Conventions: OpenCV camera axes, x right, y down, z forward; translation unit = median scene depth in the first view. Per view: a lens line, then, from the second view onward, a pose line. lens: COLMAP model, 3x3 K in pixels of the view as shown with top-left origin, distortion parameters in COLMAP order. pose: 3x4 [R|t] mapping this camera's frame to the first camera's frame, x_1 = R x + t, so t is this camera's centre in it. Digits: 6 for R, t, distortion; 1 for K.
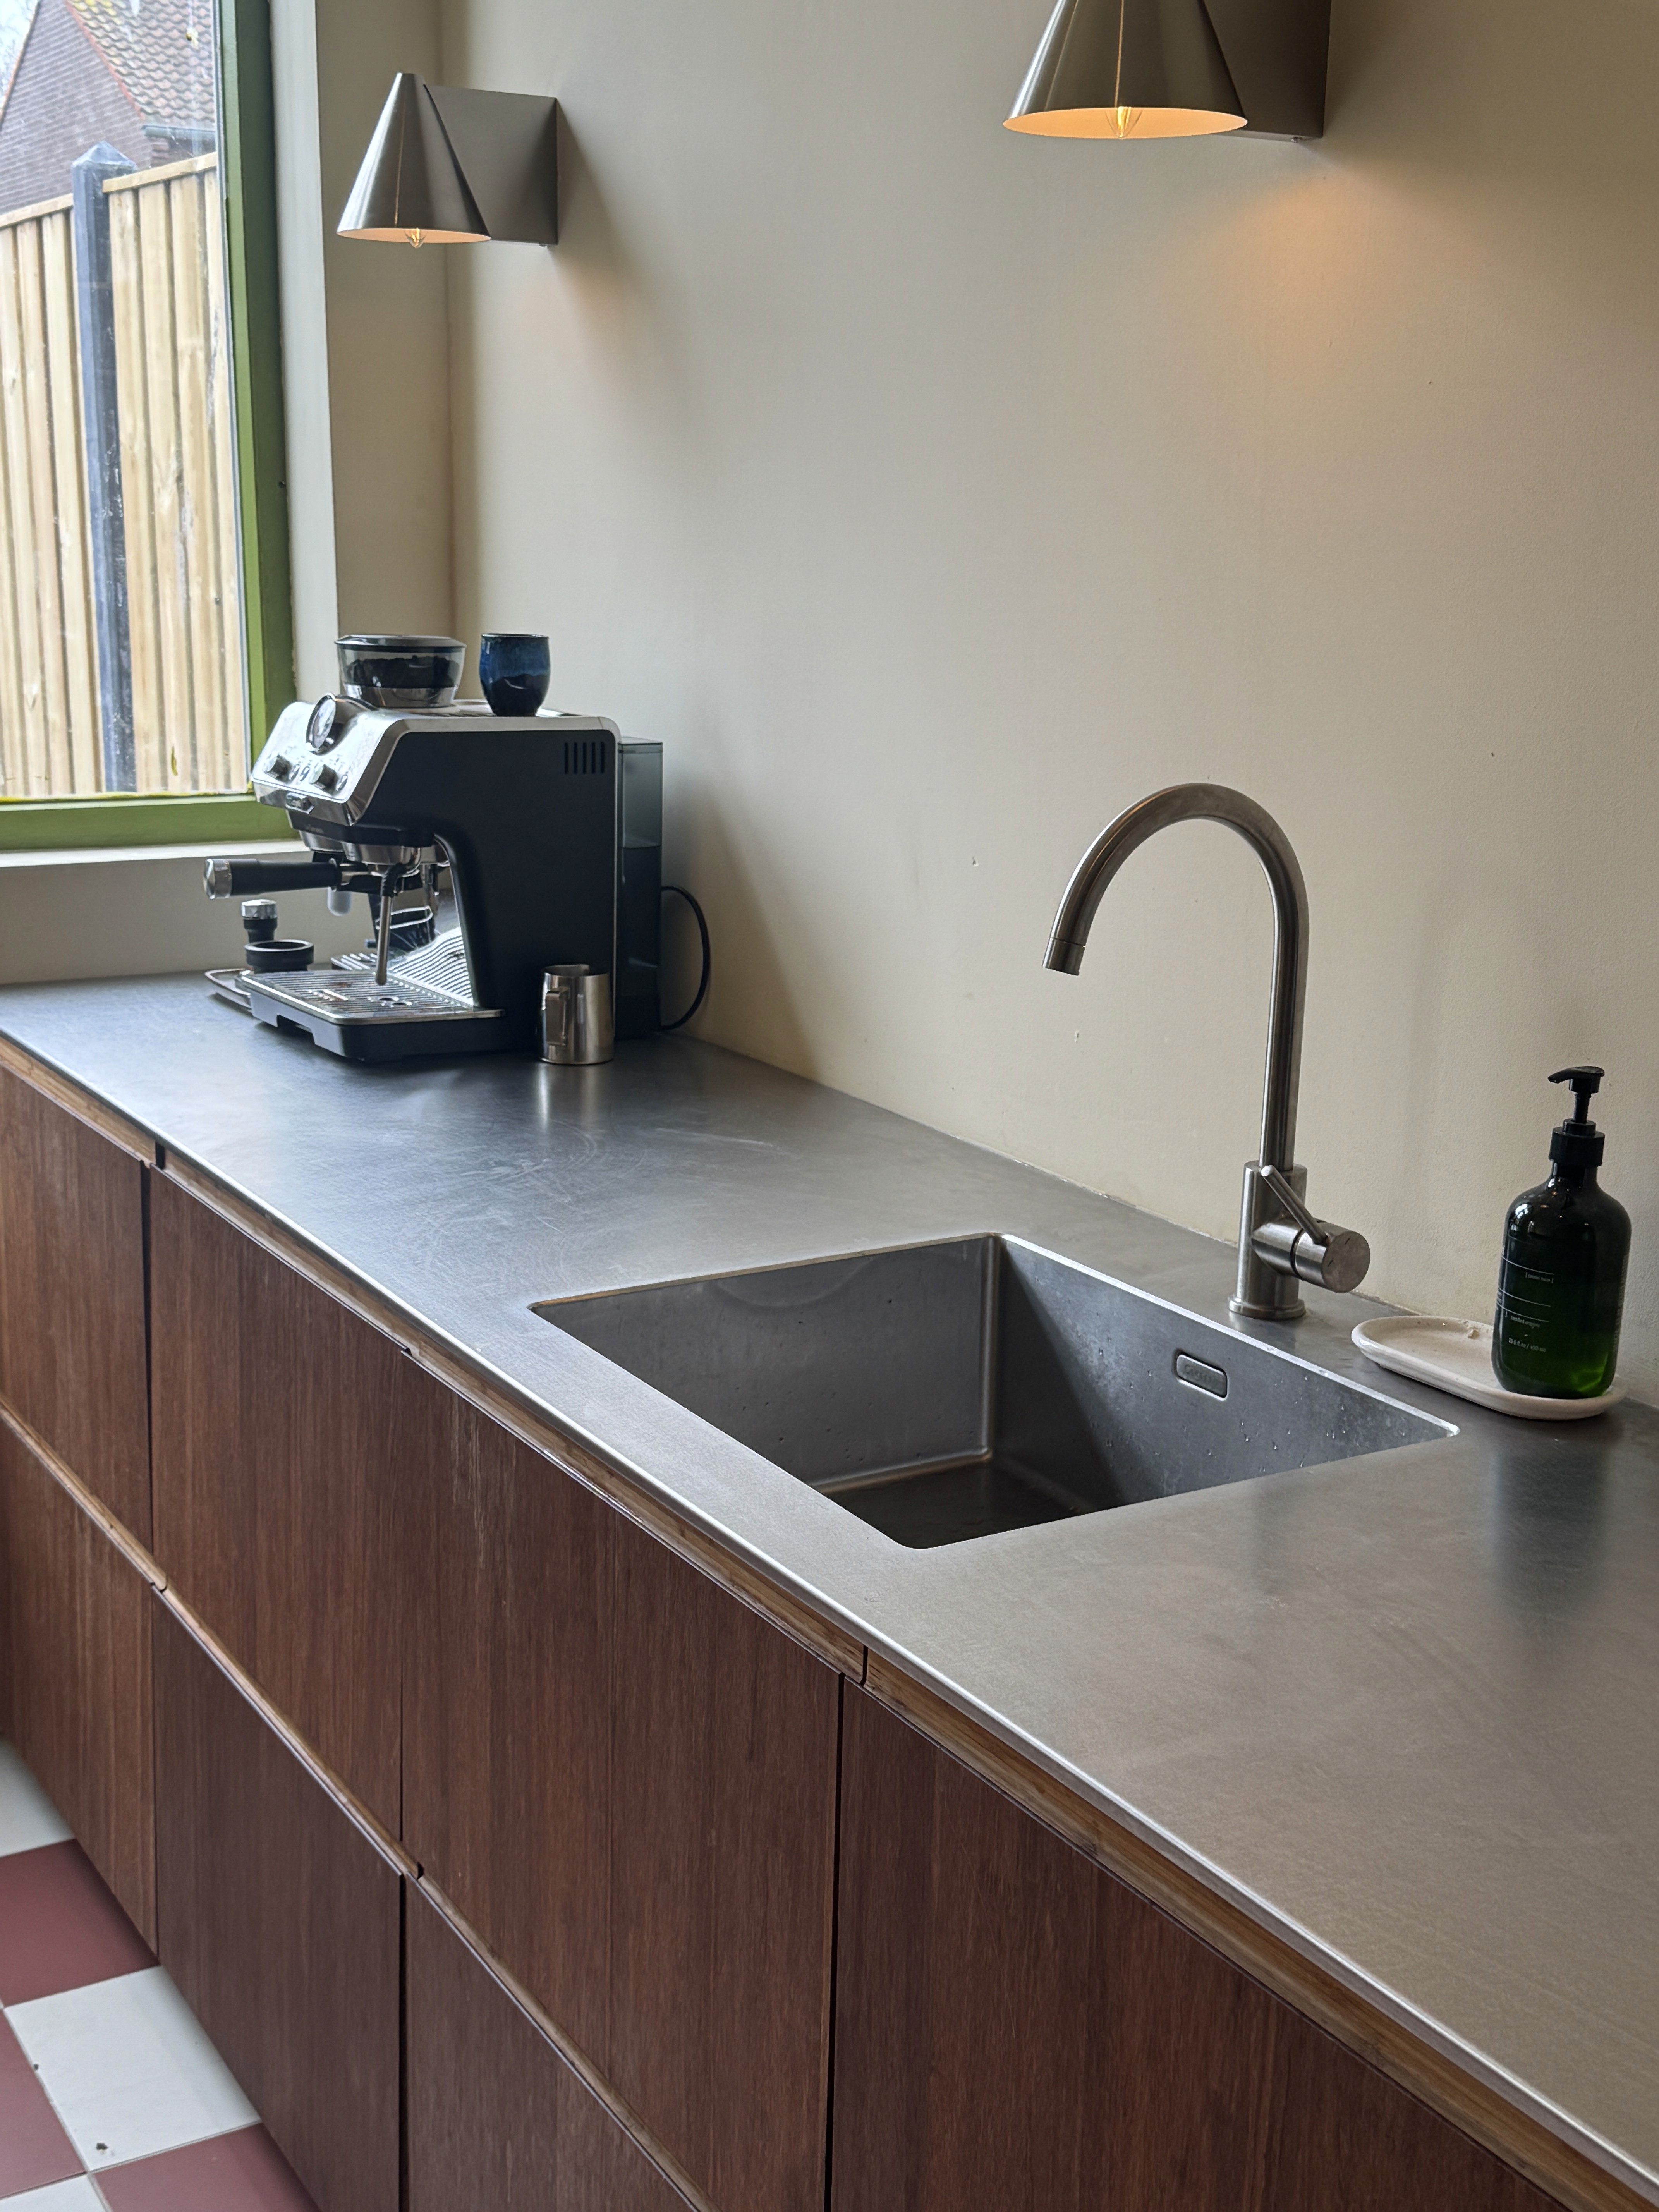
lens RADIAL K [[2676.7, 0, 829.5], [0, 2676.7, 1106.0], [0, 0, 1]] dist [0.118934, 0.013326]
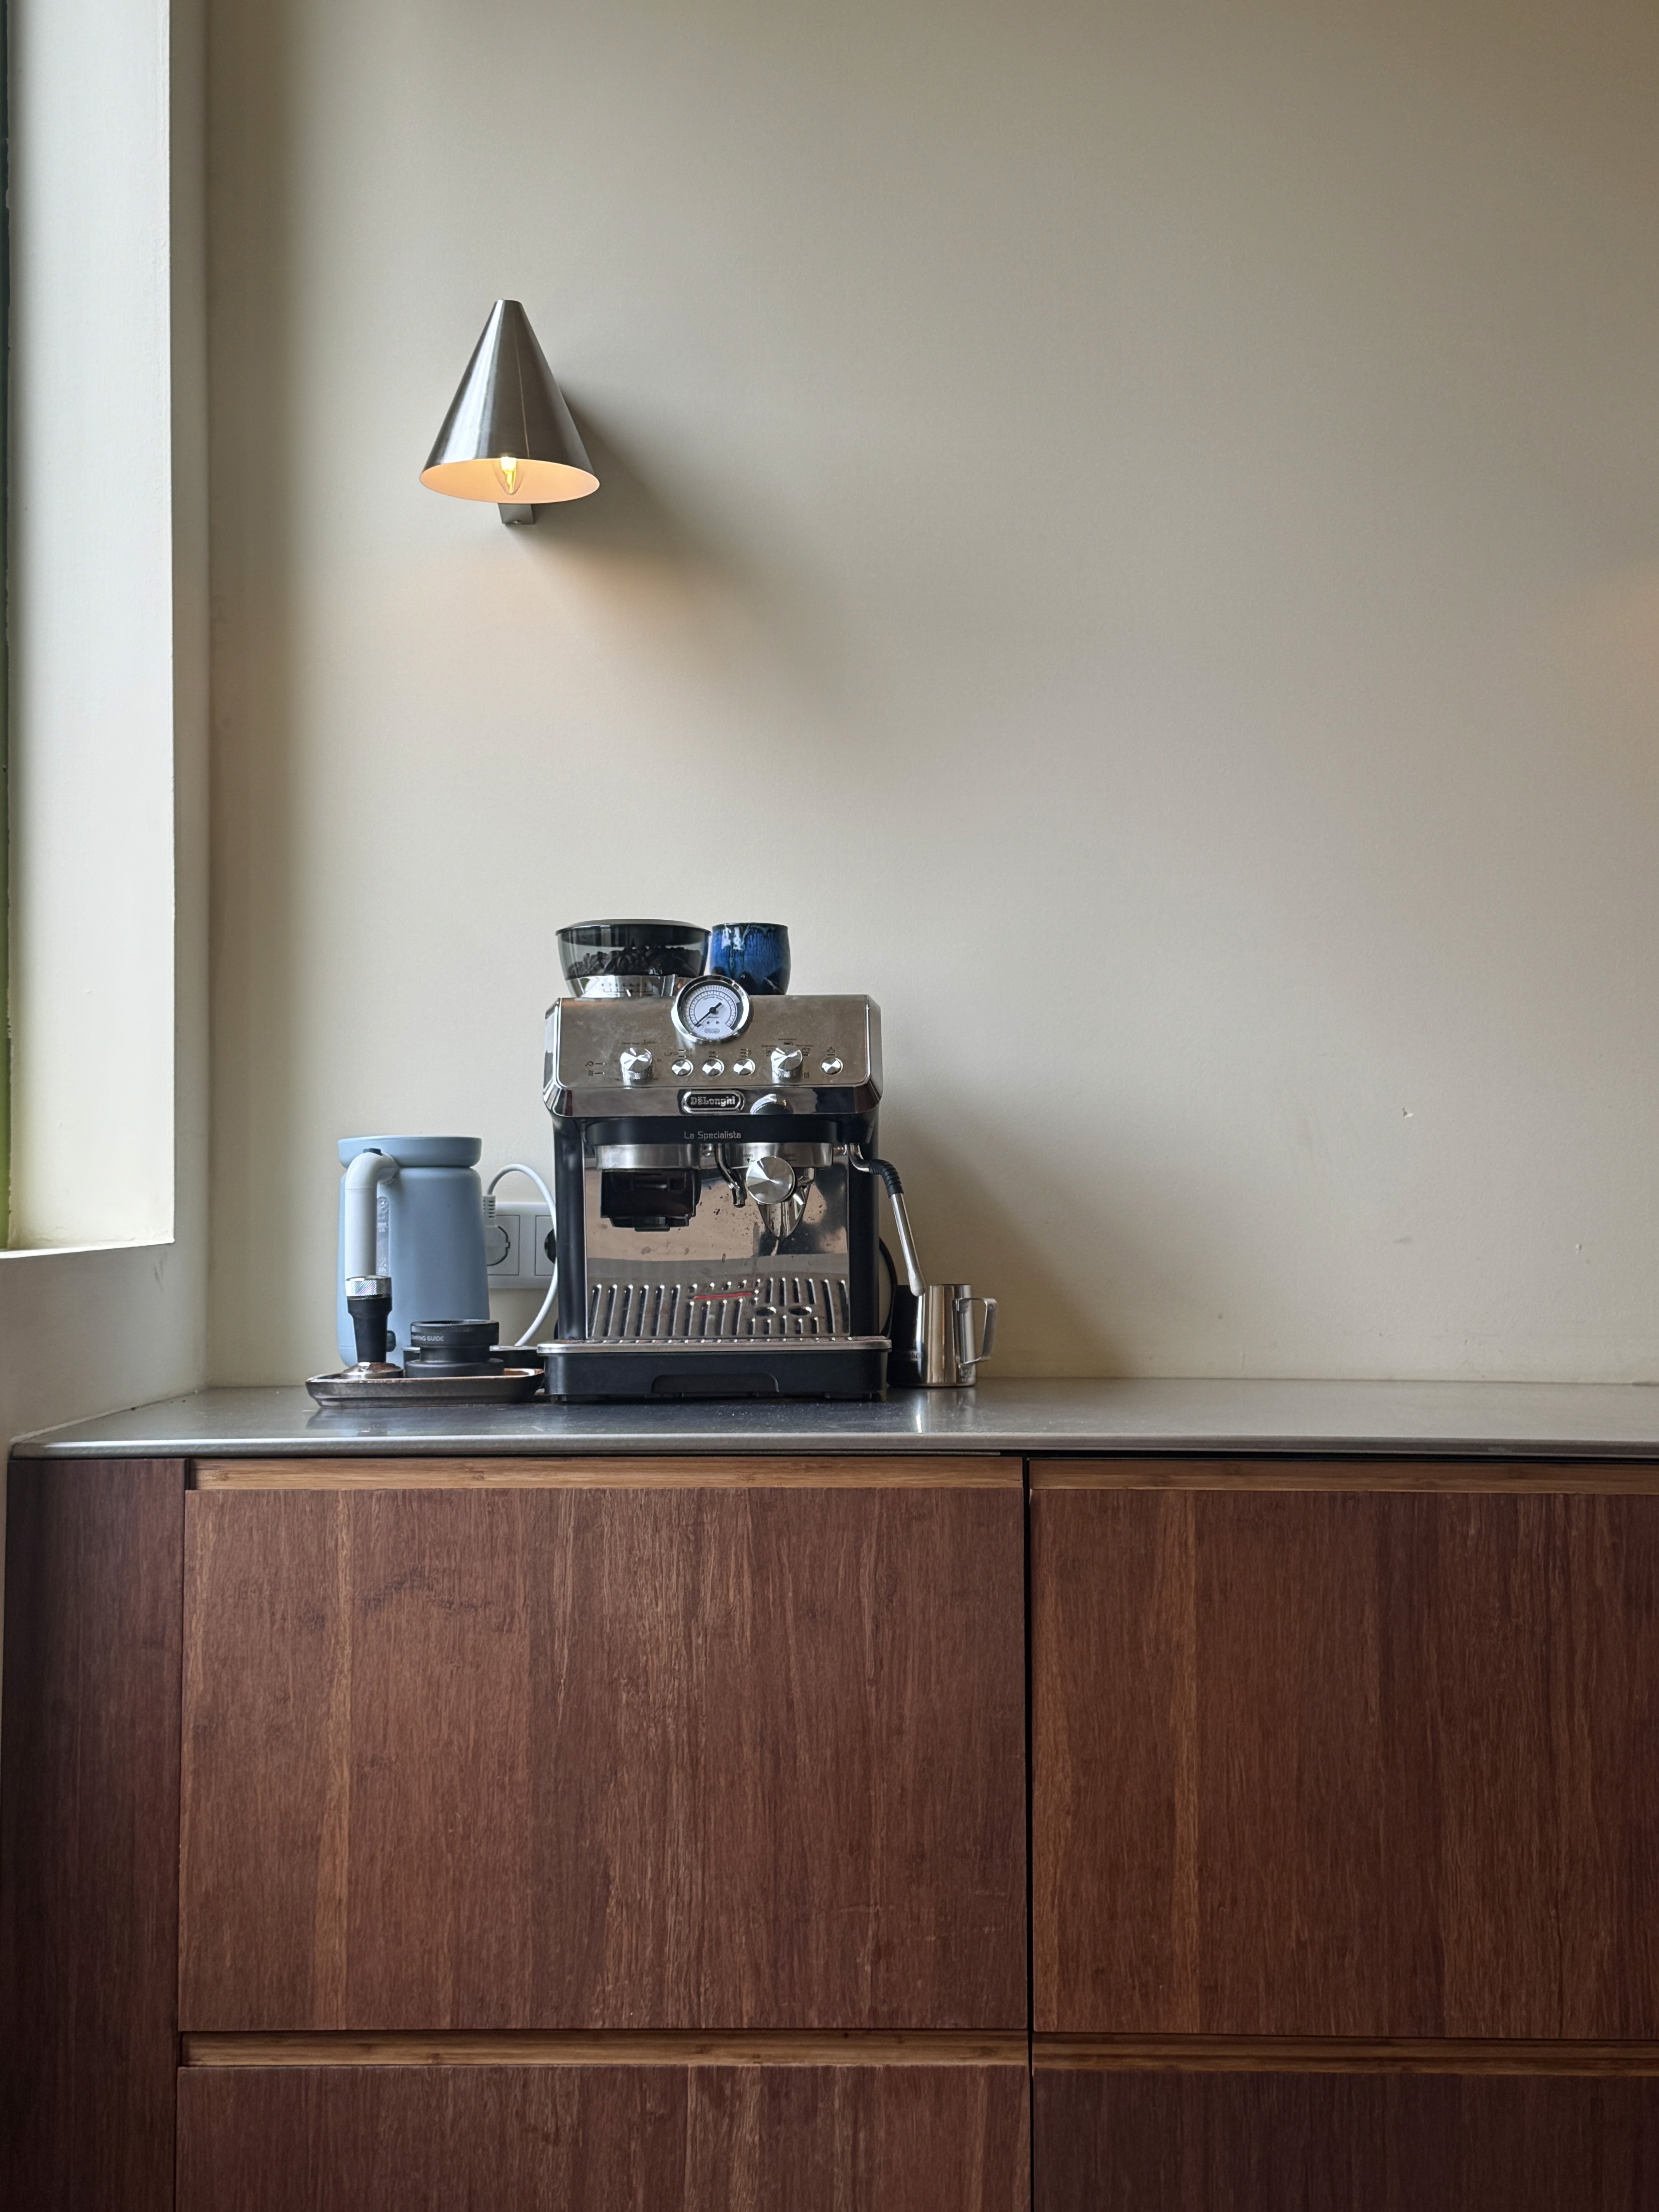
lens RADIAL K [[2942.8, 0, 788.0], [0, 2942.8, 1105.8], [0, 0, 1]] dist [0.347885, -1.097455]
pose [[0.527650, 0.003560, 0.849455, -1.070881], [0.199607, 0.971472, -0.128059, 0.009142], [-0.825677, 0.237127, 0.511886, 0.588117]]
